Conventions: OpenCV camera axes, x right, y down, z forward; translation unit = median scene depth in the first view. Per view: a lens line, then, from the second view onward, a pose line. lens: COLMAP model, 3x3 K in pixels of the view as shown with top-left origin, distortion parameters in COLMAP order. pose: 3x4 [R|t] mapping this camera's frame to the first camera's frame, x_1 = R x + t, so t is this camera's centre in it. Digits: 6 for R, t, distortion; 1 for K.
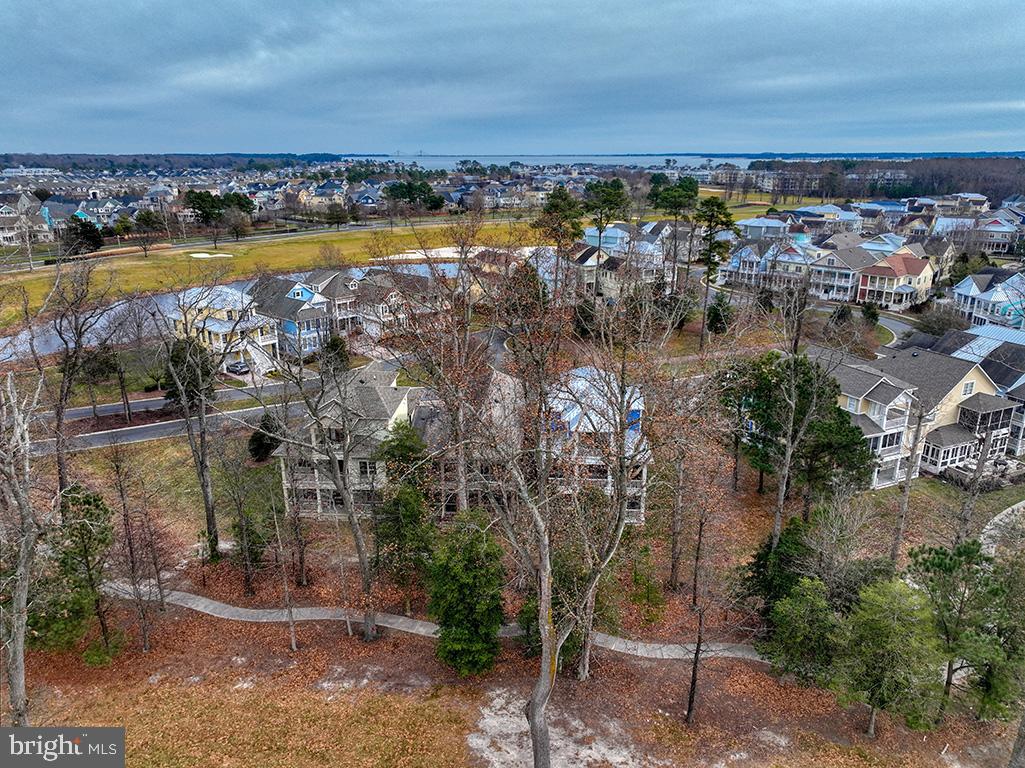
lens RADIAL K [[722.6, 0, 515.9], [0, 722.6, 377.1], [0, 0, 1]] dist [0.000154, 0.014158]
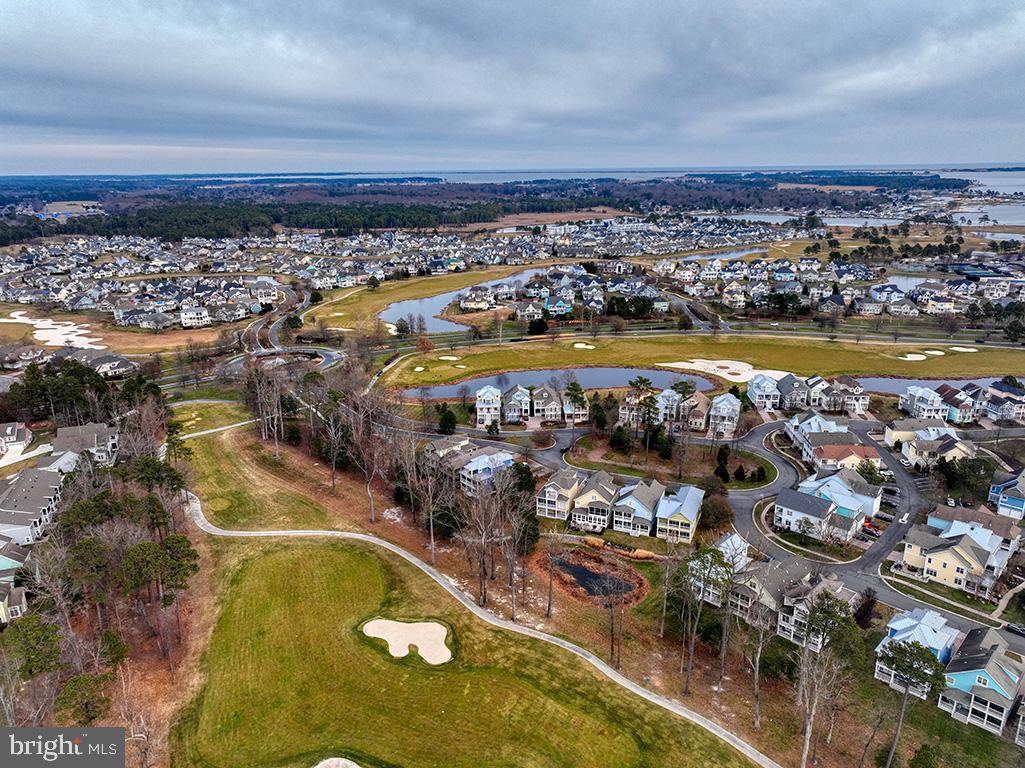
lens RADIAL K [[722.6, 0, 512.5], [0, 722.6, 405.6], [0, 0, 1]] dist [0.000154, 0.014158]
pose [[0.677676, 0.225912, -0.699800, 1.098131], [-0.204395, 0.972008, 0.115854, -0.282490], [0.706384, 0.064524, 0.704882, -0.577384]]
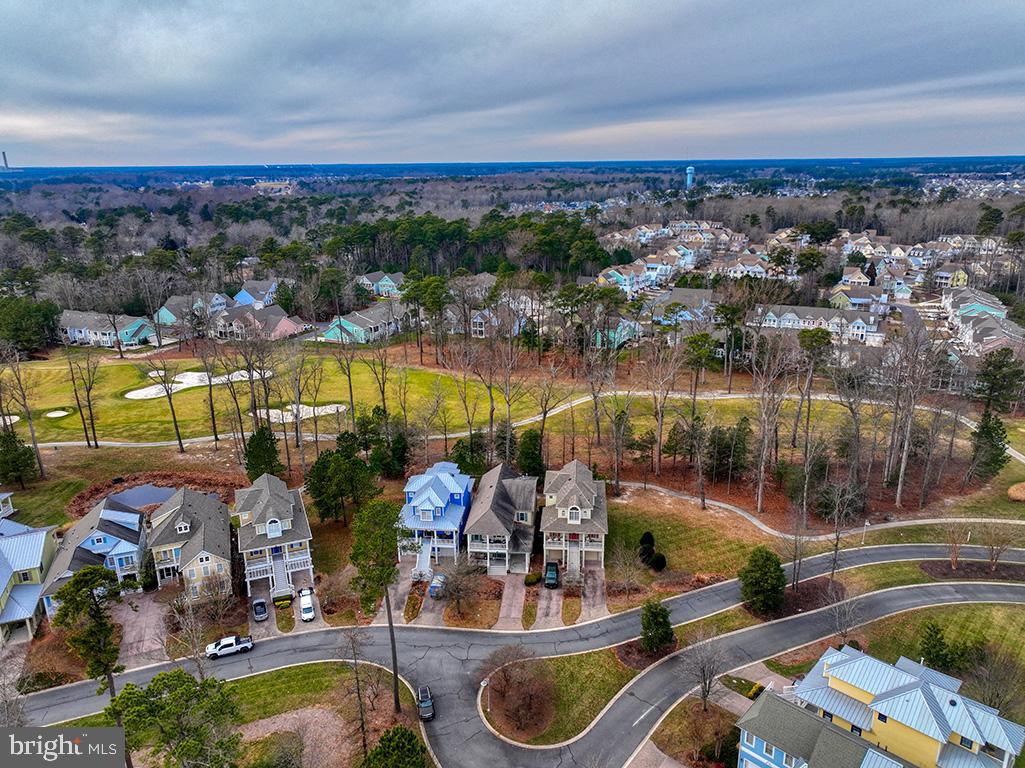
lens RADIAL K [[722.6, 0, 515.8], [0, 722.6, 382.0], [0, 0, 1]] dist [0.000154, 0.014158]
pose [[-0.999099, -0.007673, 0.041744, -0.067756], [0.017426, 0.822654, 0.568275, -0.513921], [-0.038701, 0.568491, -0.821779, 1.011196]]
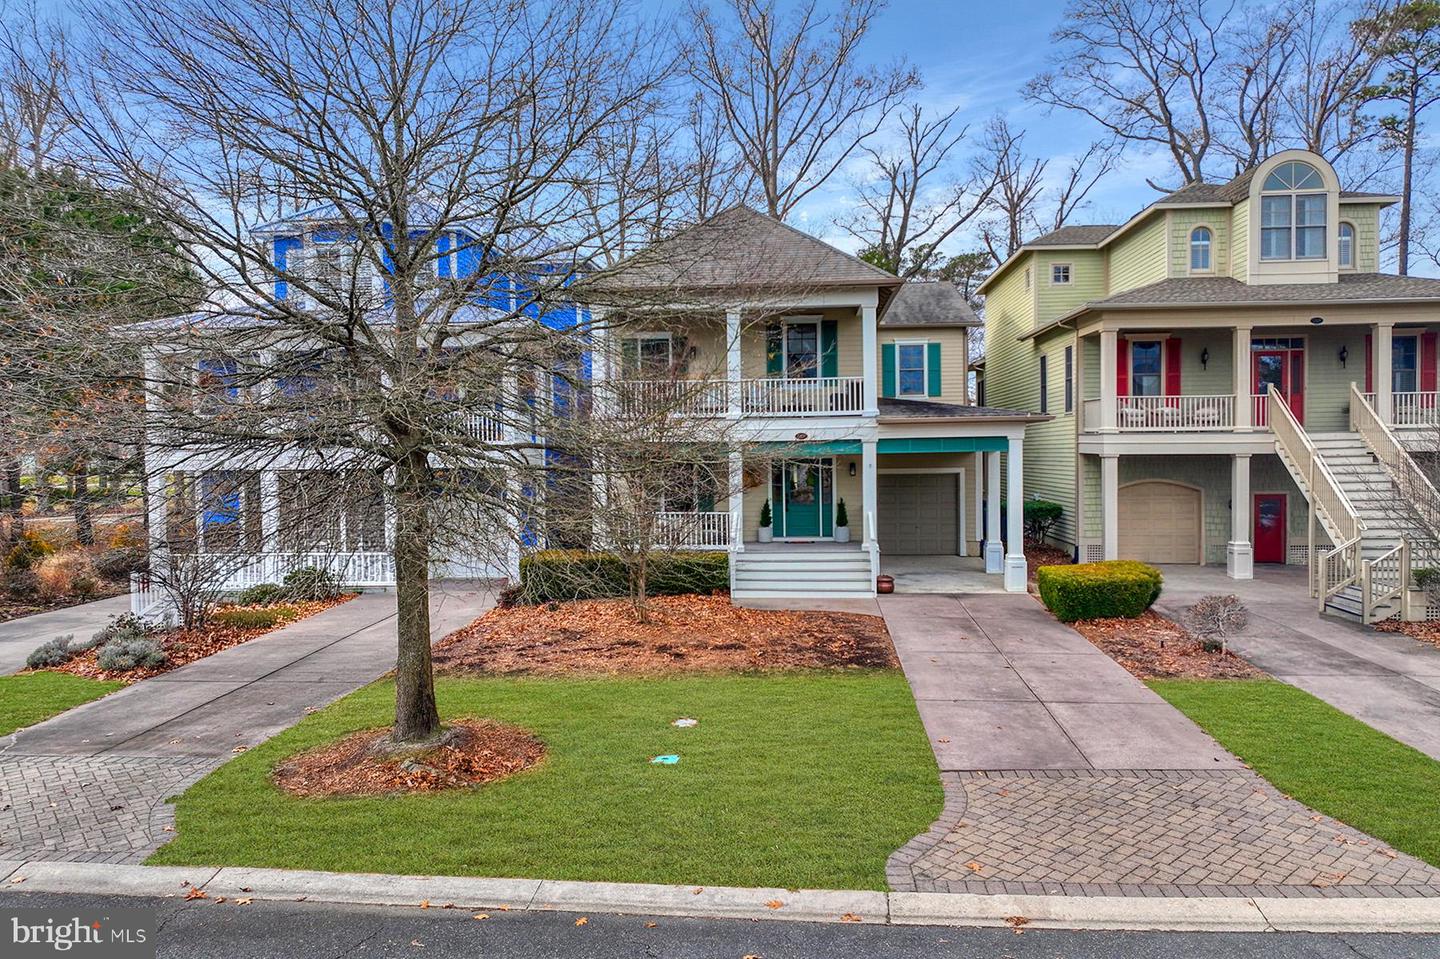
lens RADIAL K [[1018.8, 0, 724.0], [0, 1018.8, 476.3], [0, 0, 1]] dist [0.005972, 0.002198]
pose [[-0.999474, 0.007164, 0.031624, -0.015516], [0.017053, 0.945650, 0.324737, -0.019499], [-0.027579, 0.325106, -0.945275, 0.662181]]
